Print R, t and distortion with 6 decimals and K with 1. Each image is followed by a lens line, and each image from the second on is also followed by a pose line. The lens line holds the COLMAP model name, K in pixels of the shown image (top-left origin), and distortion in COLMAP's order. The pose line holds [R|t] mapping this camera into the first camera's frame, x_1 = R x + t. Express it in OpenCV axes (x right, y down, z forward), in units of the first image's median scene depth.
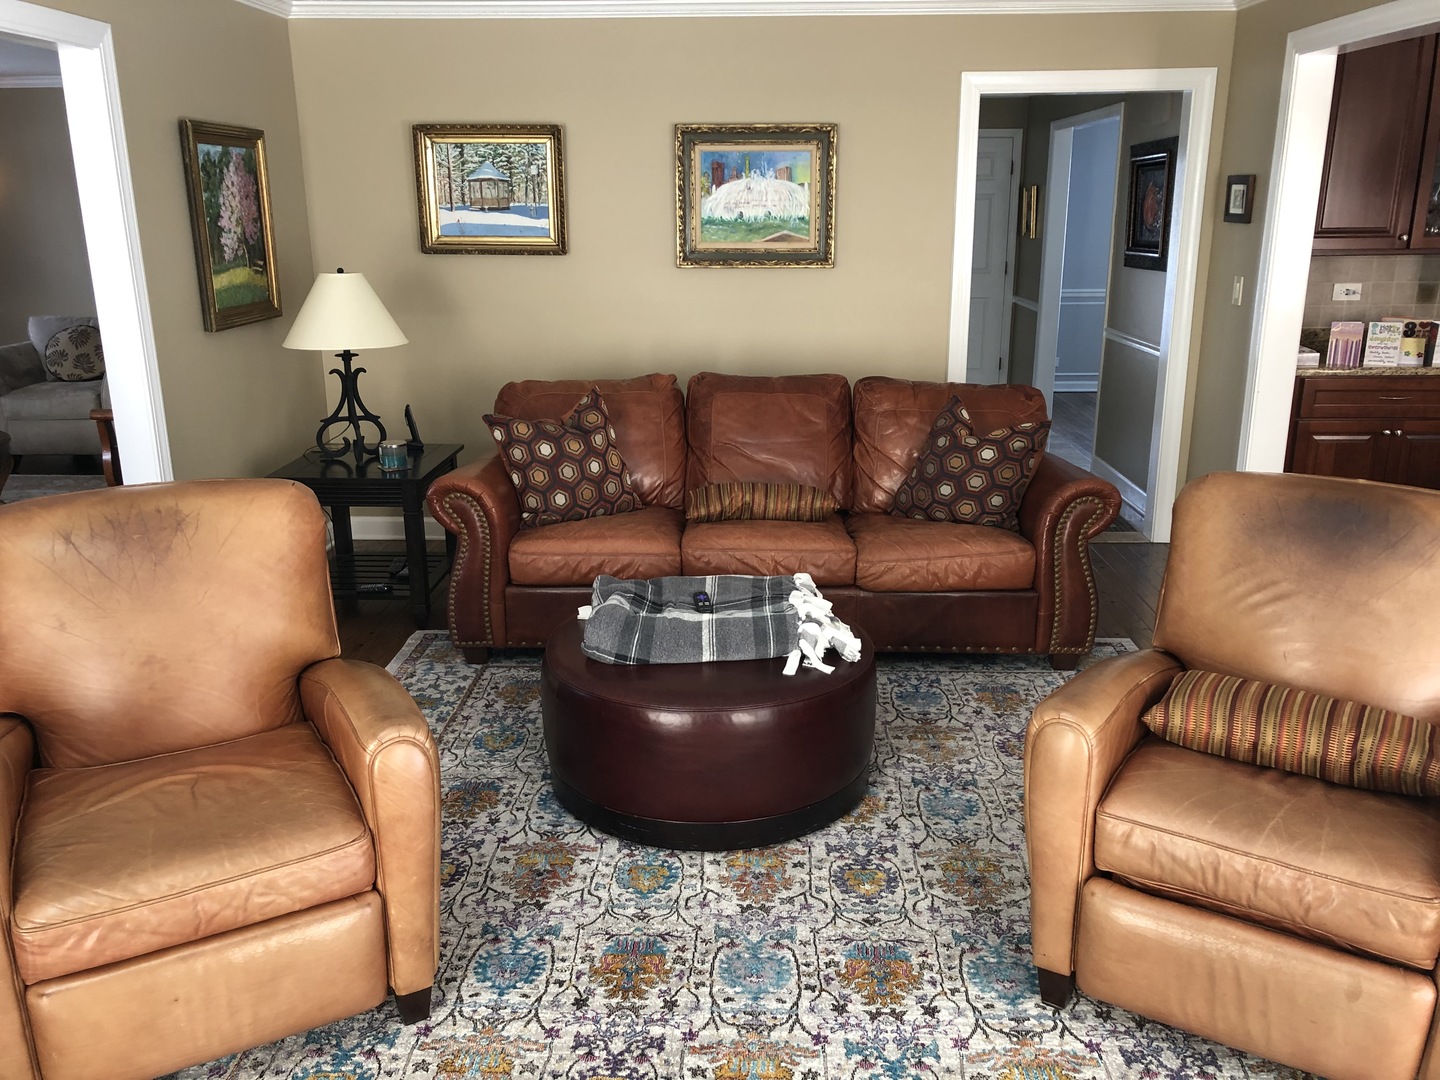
lens RADIAL K [[1195.8, 0, 719.9], [0, 1195.8, 538.8], [0, 0, 1]] dist [0.065121, -0.065076]
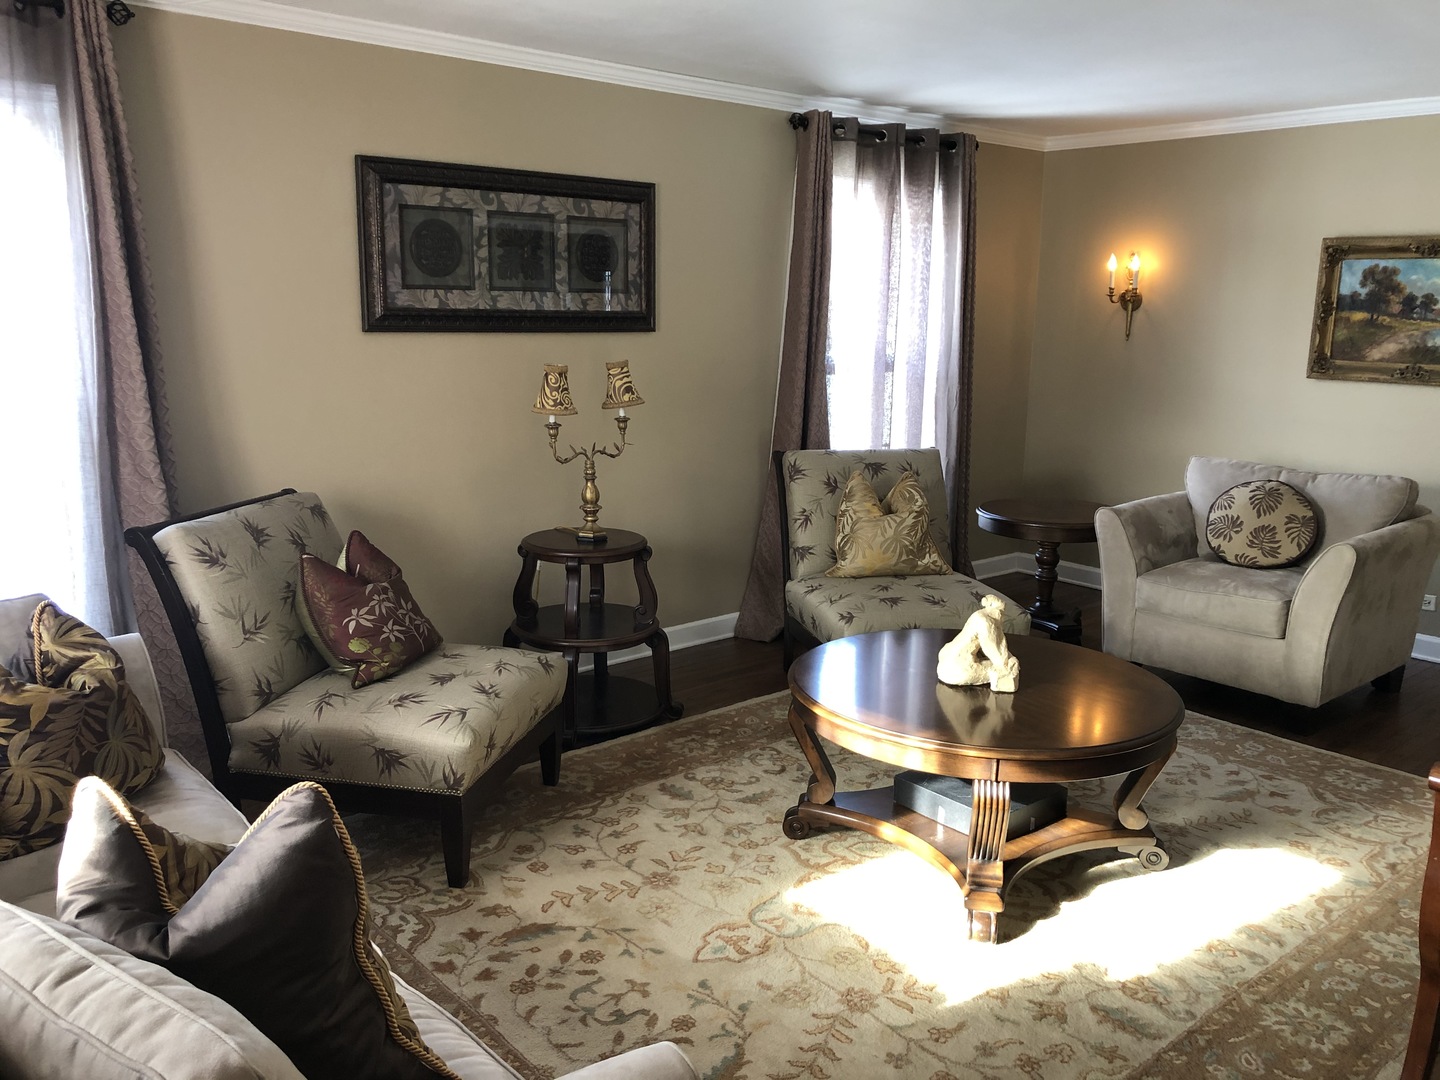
lens RADIAL K [[1195.8, 0, 718.9], [0, 1195.8, 540.4], [0, 0, 1]] dist [0.065121, -0.065076]
pose [[0.692228, 0.164471, -0.702688, -0.278846], [-0.216490, 0.976166, 0.015214, -0.093105], [0.688443, 0.141593, 0.711336, 0.354930]]
